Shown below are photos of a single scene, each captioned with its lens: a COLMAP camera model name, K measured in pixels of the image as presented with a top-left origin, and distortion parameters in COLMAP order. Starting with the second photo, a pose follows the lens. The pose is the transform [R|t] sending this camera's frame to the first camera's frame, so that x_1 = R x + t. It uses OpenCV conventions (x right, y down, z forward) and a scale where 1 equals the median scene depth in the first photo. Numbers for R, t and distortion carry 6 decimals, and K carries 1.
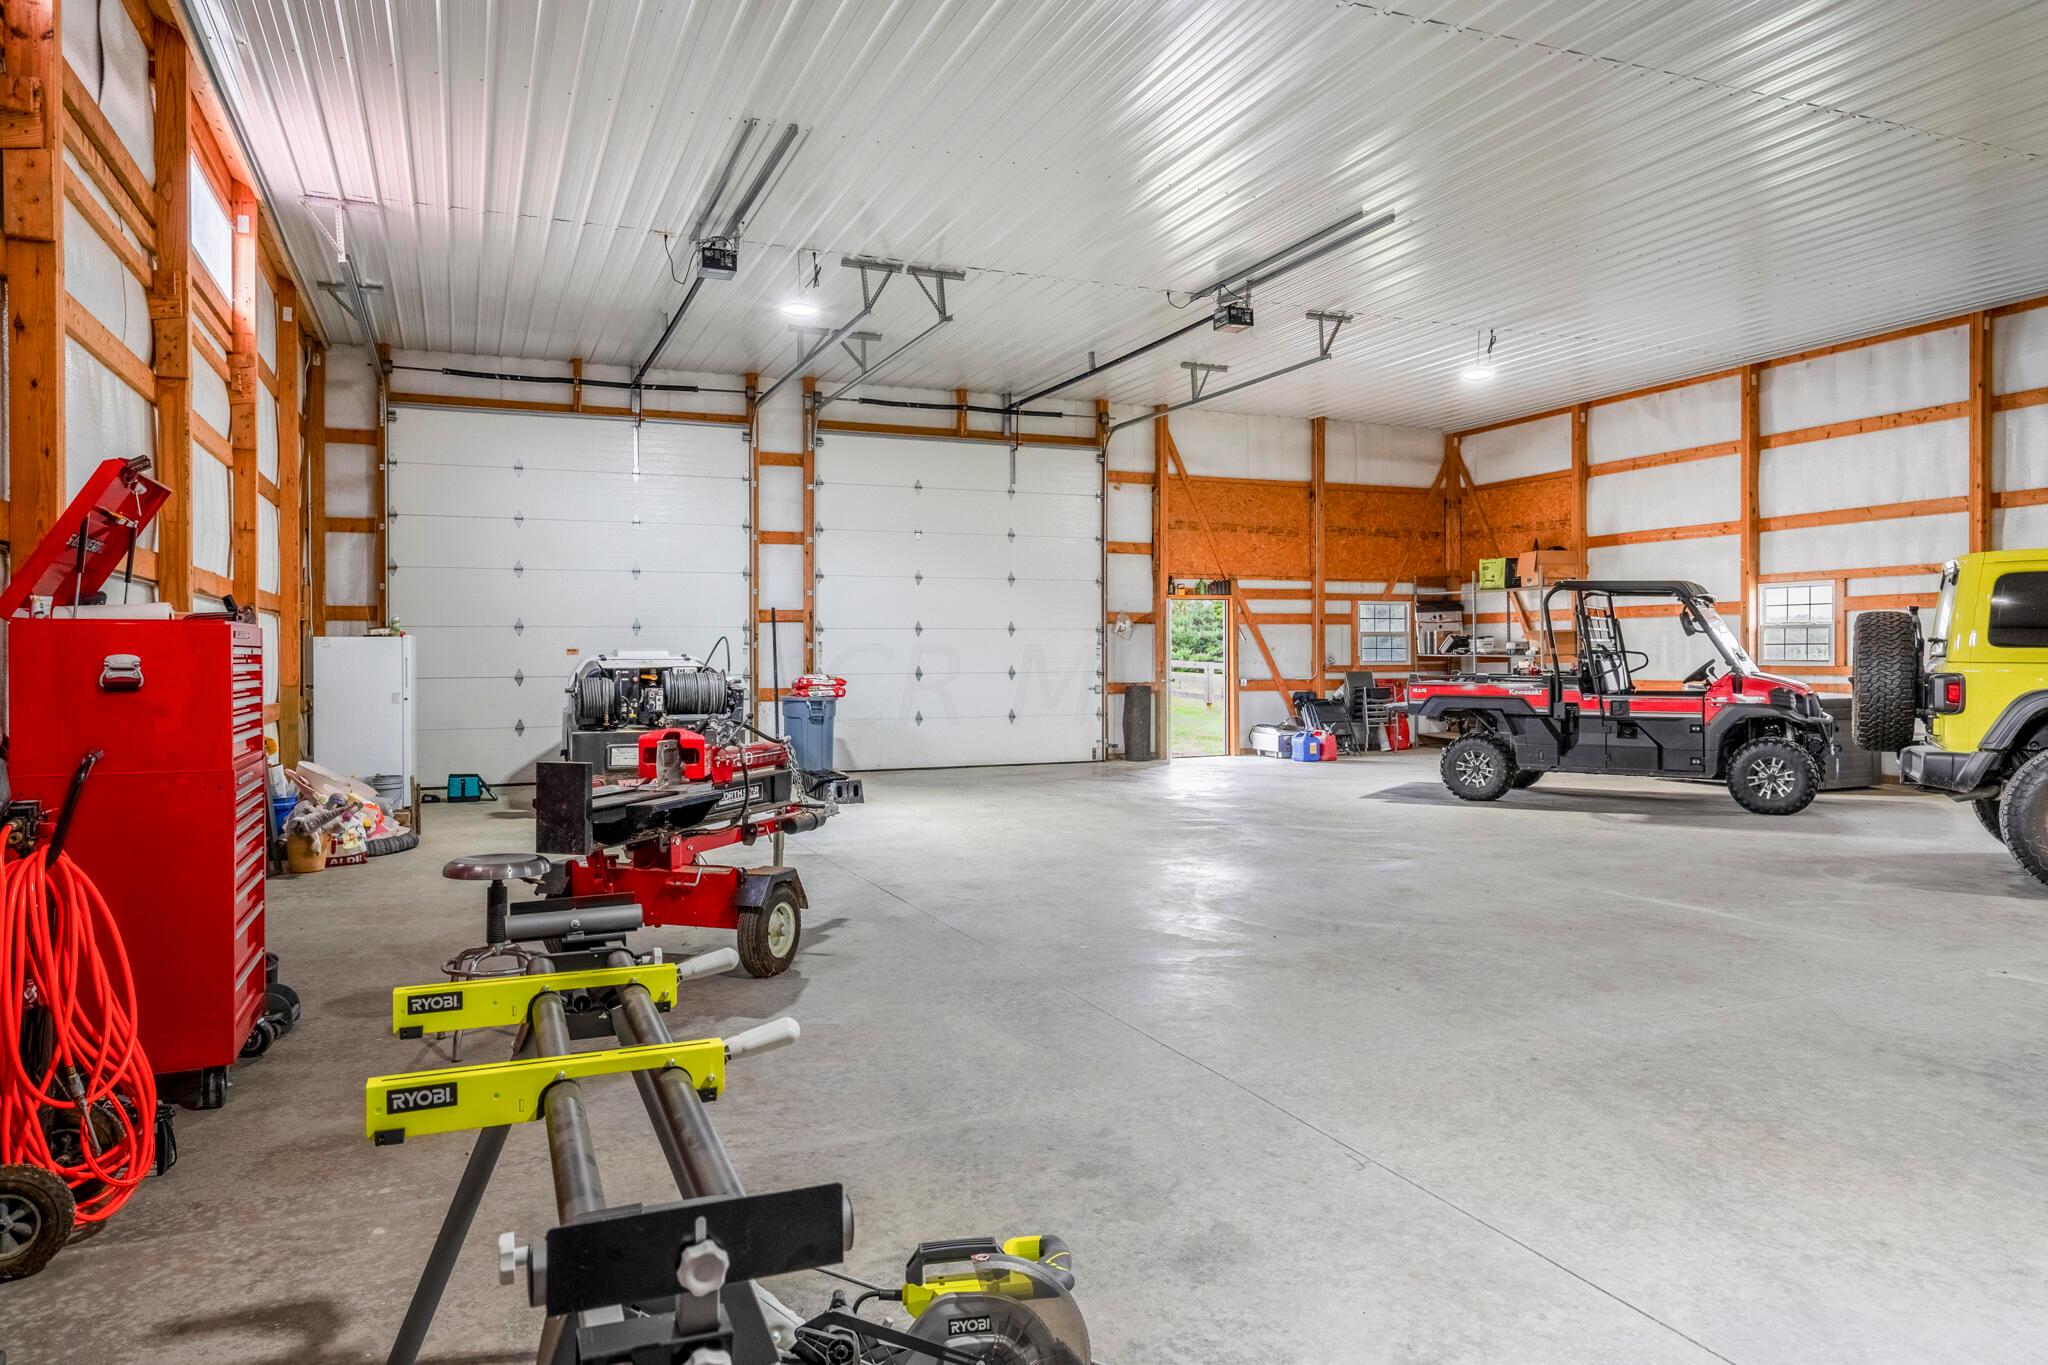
lens RADIAL K [[1309.2, 0, 1032.0], [0, 1309.2, 671.6], [0, 0, 1]] dist [0.007037, 0.000235]
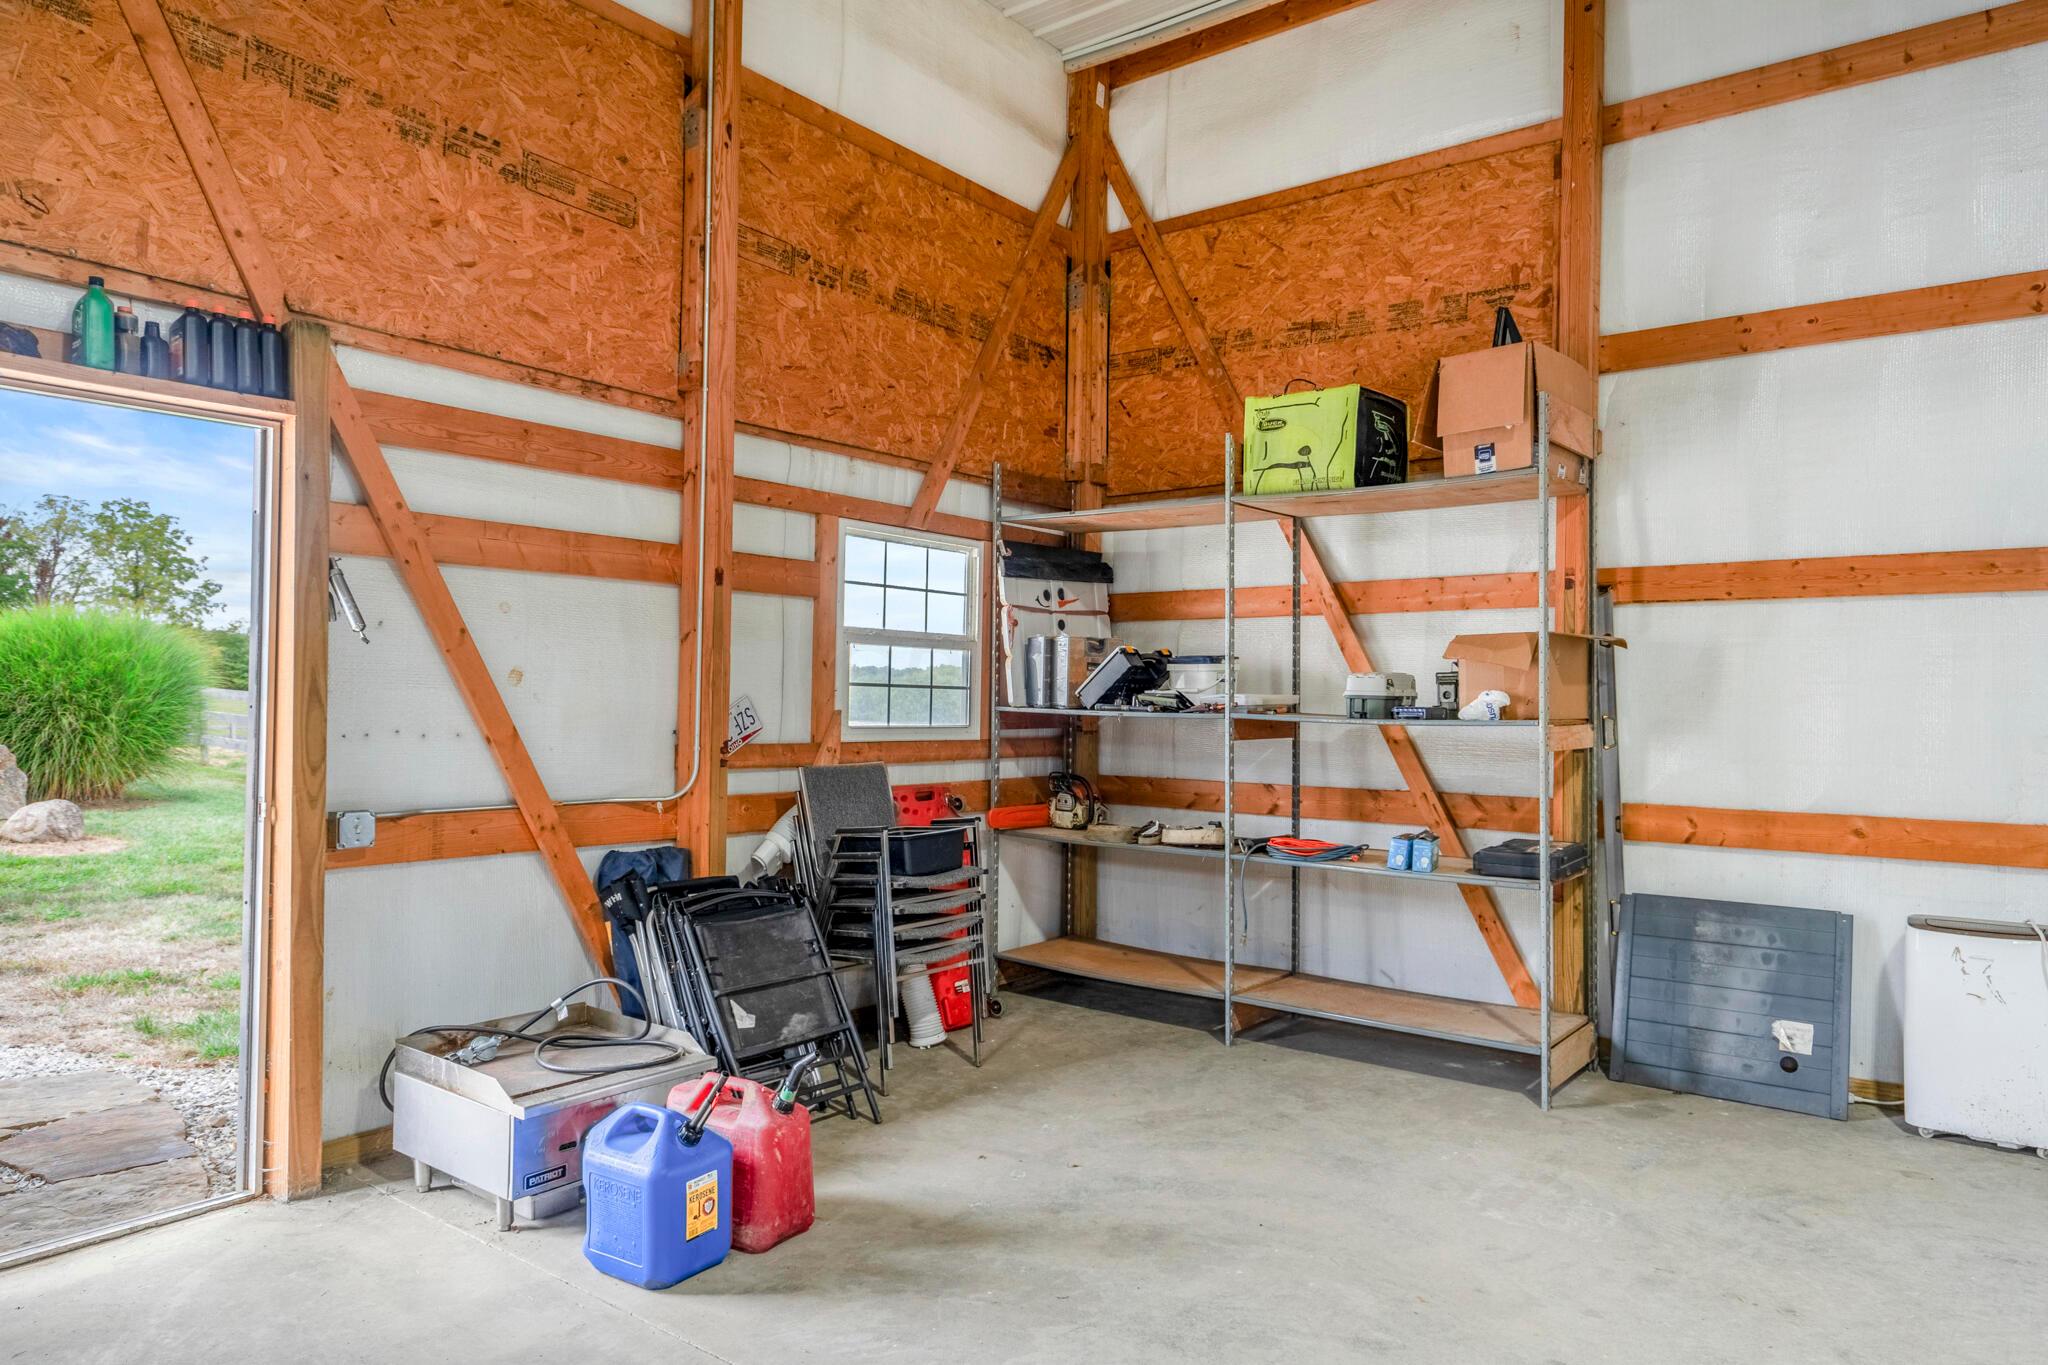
lens RADIAL K [[1309.2, 0, 1034.8], [0, 1309.2, 678.9], [0, 0, 1]] dist [0.007037, 0.000235]
pose [[0.869719, 0.026822, 0.492818, 0.146974], [-0.013034, 0.999422, -0.031392, -0.010286], [-0.493375, 0.020879, 0.869566, 0.737528]]
